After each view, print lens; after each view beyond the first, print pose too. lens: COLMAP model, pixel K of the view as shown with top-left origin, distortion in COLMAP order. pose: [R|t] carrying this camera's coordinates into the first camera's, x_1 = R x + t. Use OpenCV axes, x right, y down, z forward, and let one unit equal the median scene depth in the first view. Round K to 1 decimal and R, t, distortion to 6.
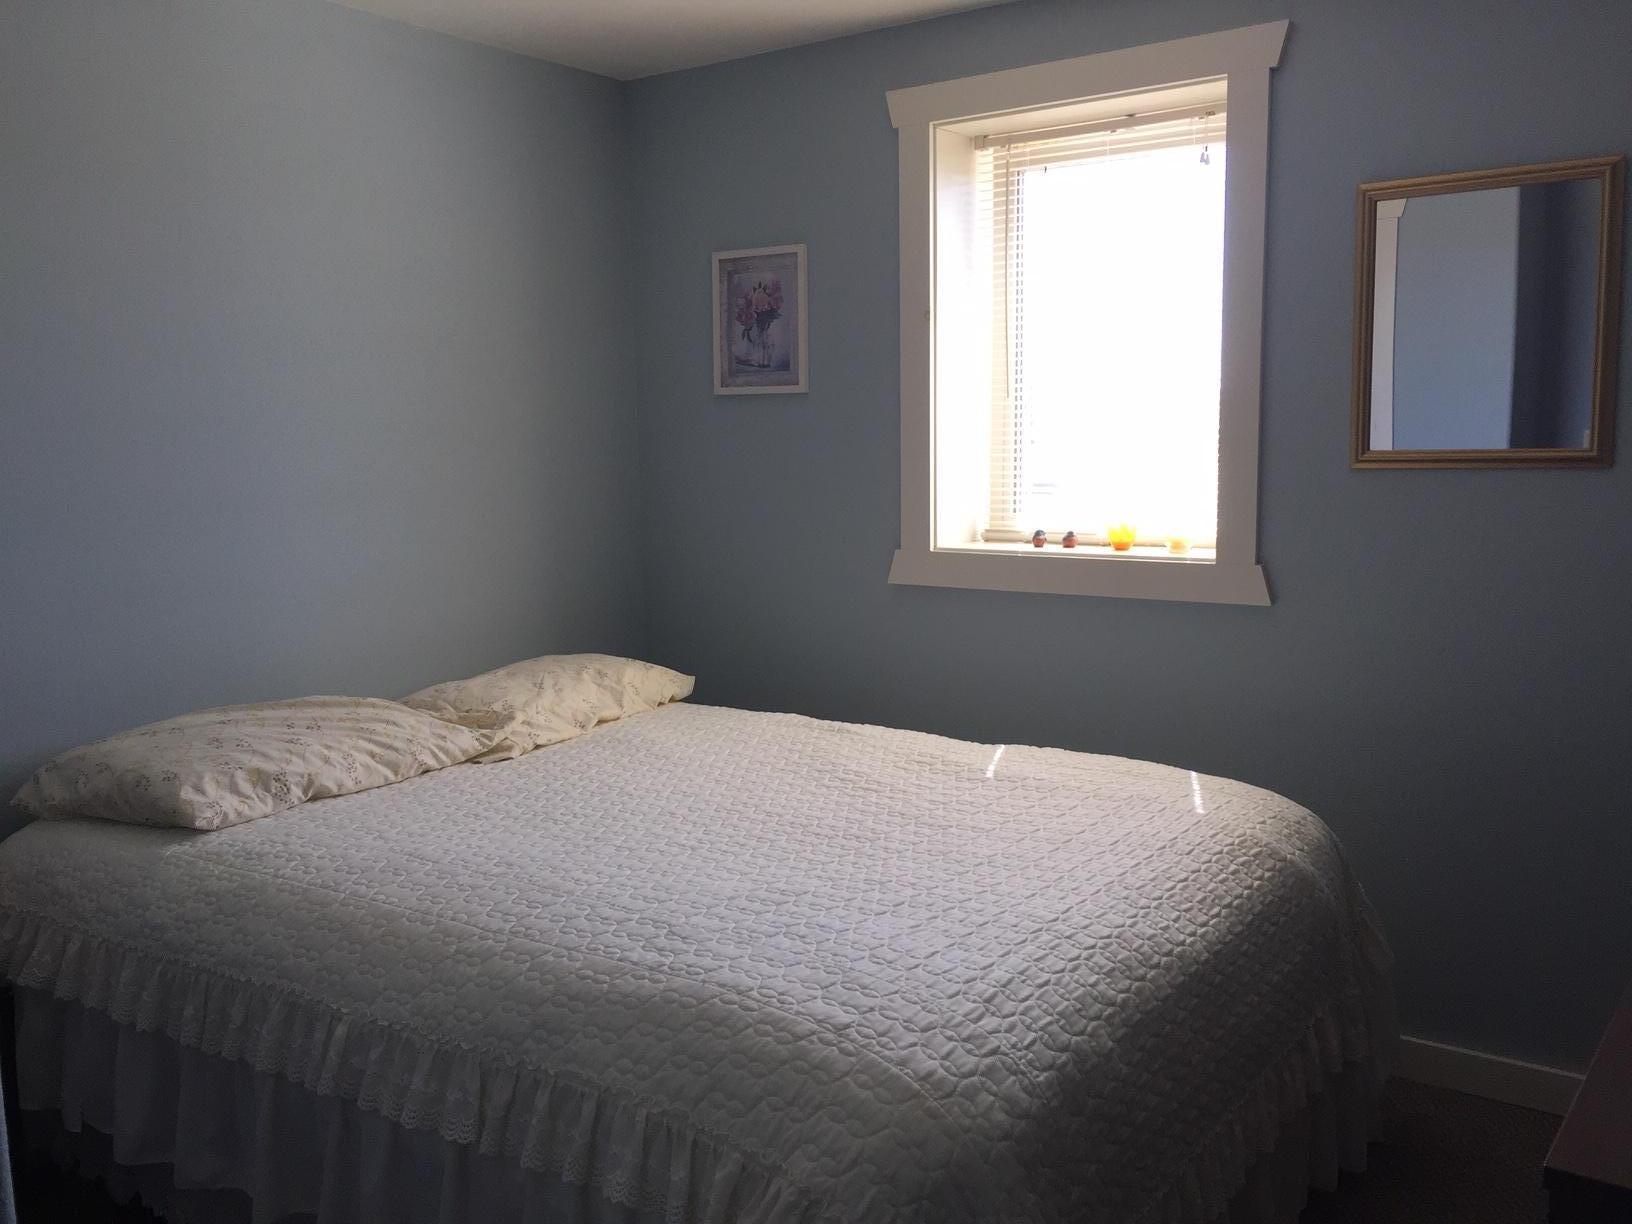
lens RADIAL K [[1384.3, 0, 836.9], [0, 1384.3, 611.7], [0, 0, 1]] dist [0.091298, -0.127884]
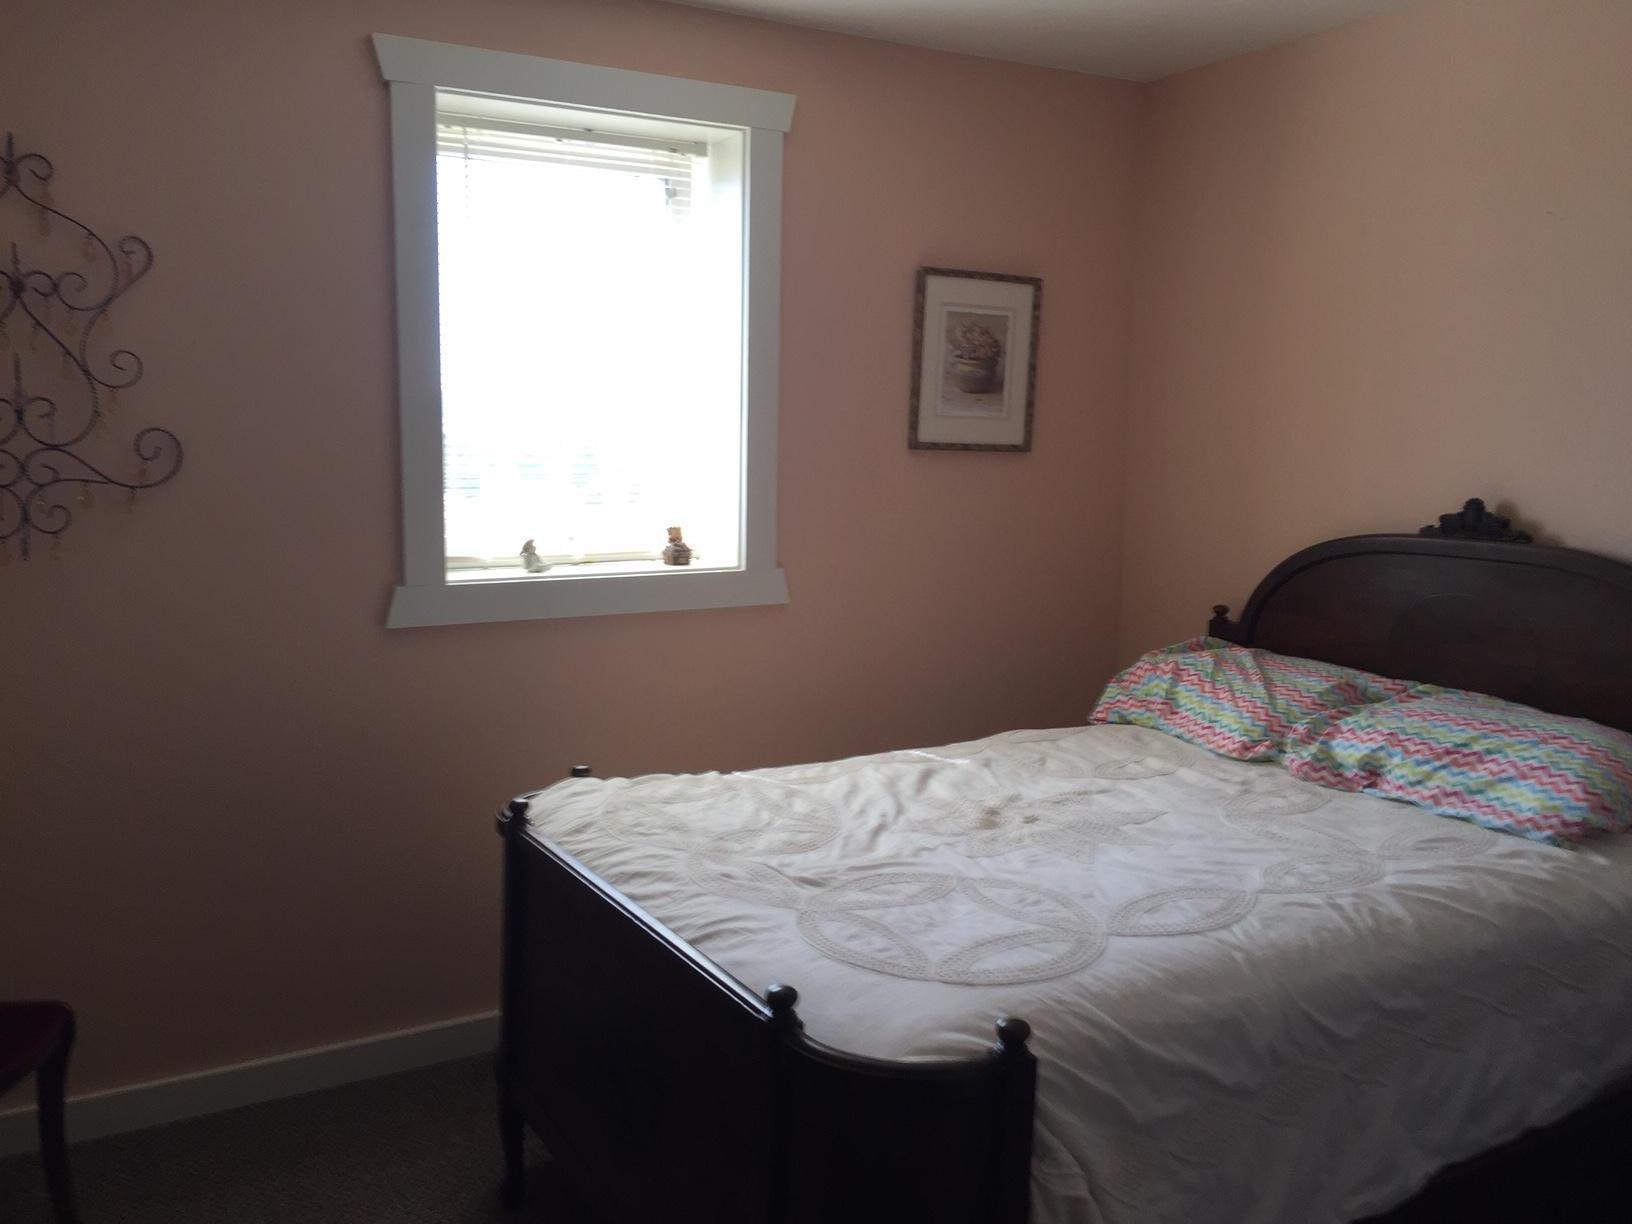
lens RADIAL K [[1384.3, 0, 836.9], [0, 1384.3, 611.7], [0, 0, 1]] dist [0.091298, -0.127884]
pose [[0.440993, -0.100274, 0.891891, -0.628456], [0.101954, 0.992904, 0.061220, -0.057637], [-0.891701, 0.063935, 0.448087, 0.417108]]
